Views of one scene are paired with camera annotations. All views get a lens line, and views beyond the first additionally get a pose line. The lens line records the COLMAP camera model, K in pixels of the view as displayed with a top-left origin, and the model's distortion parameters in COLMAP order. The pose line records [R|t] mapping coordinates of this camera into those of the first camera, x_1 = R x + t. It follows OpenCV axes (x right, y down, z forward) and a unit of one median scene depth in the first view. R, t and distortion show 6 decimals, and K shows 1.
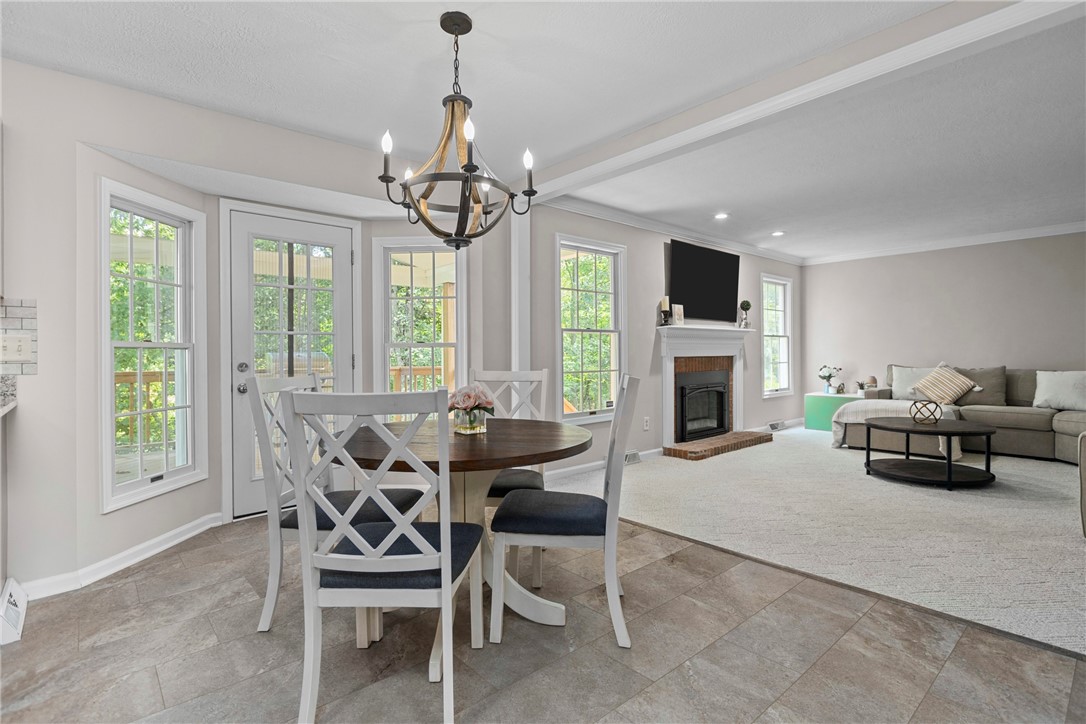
lens RADIAL K [[528.1, 0, 546.1], [0, 528.1, 349.4], [0, 0, 1]] dist [-0.001812, -0.001481]
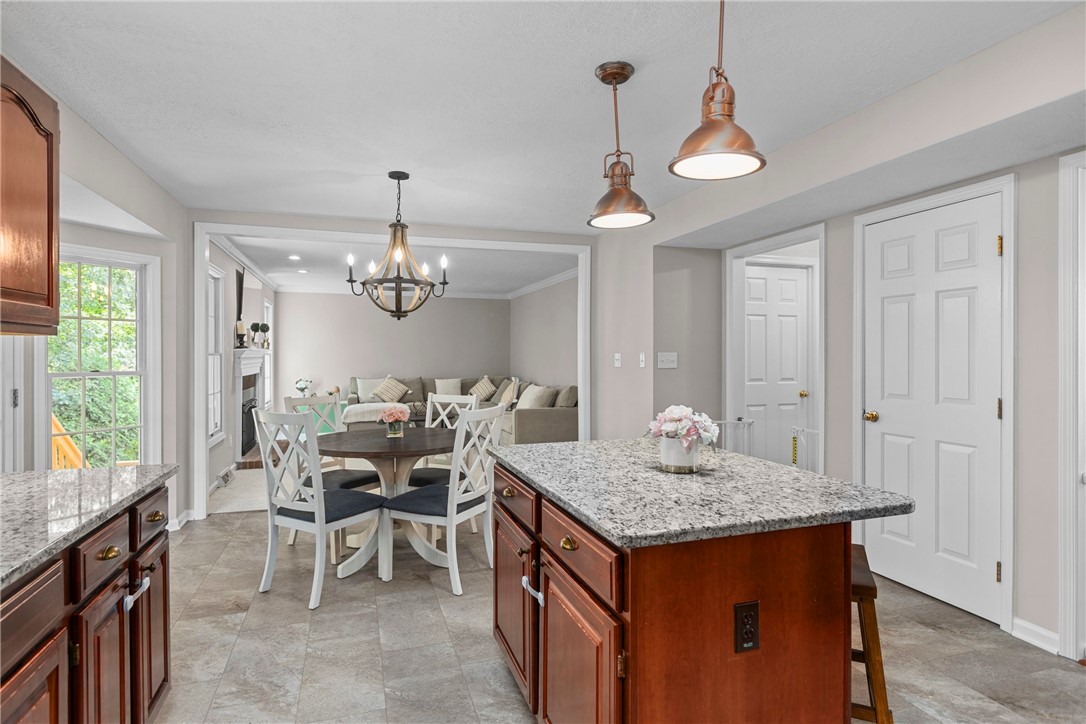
lens RADIAL K [[579.6, 0, 543.0], [0, 579.6, 362.0], [0, 0, 1]] dist [0.001340, 0.000139]
pose [[0.393229, -0.006487, 0.919418, -0.586006], [-0.007470, 0.999920, 0.010250, -0.033004], [-0.919410, -0.010899, 0.393149, -0.026107]]
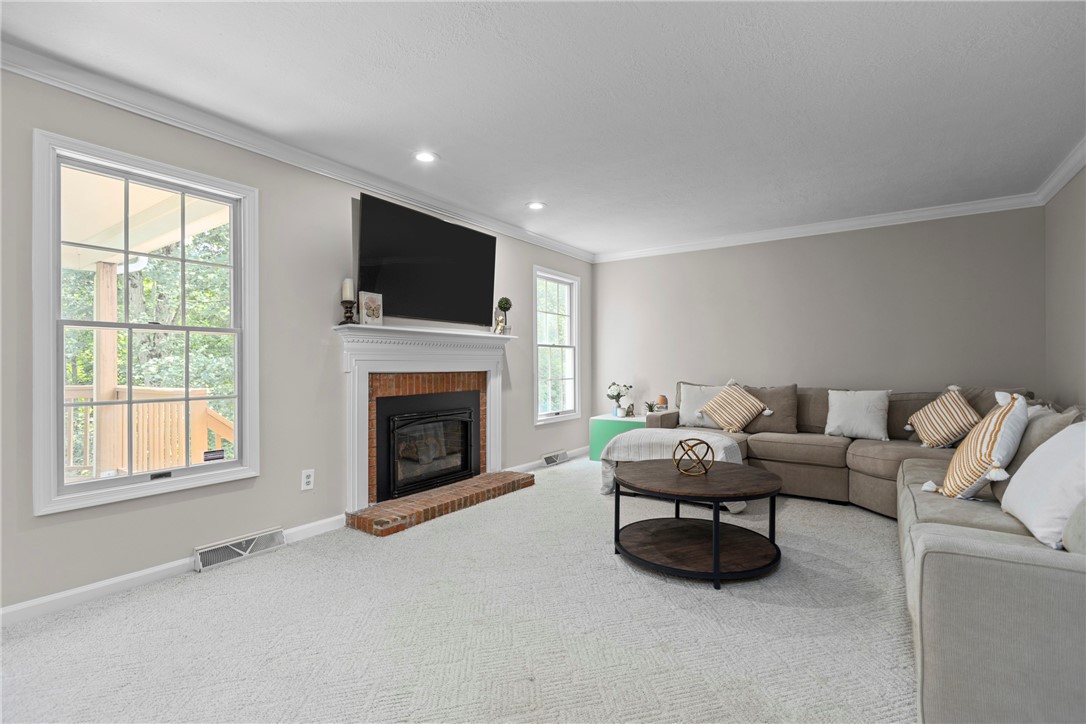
lens RADIAL K [[498.8, 0, 548.6], [0, 498.8, 355.4], [0, 0, 1]] dist [-0.013249, -0.000170]
pose [[0.969973, 0.008413, 0.243065, 0.301898], [-0.004921, 0.999876, -0.014970, 0.000377], [-0.243161, 0.013324, 0.969894, 0.335031]]
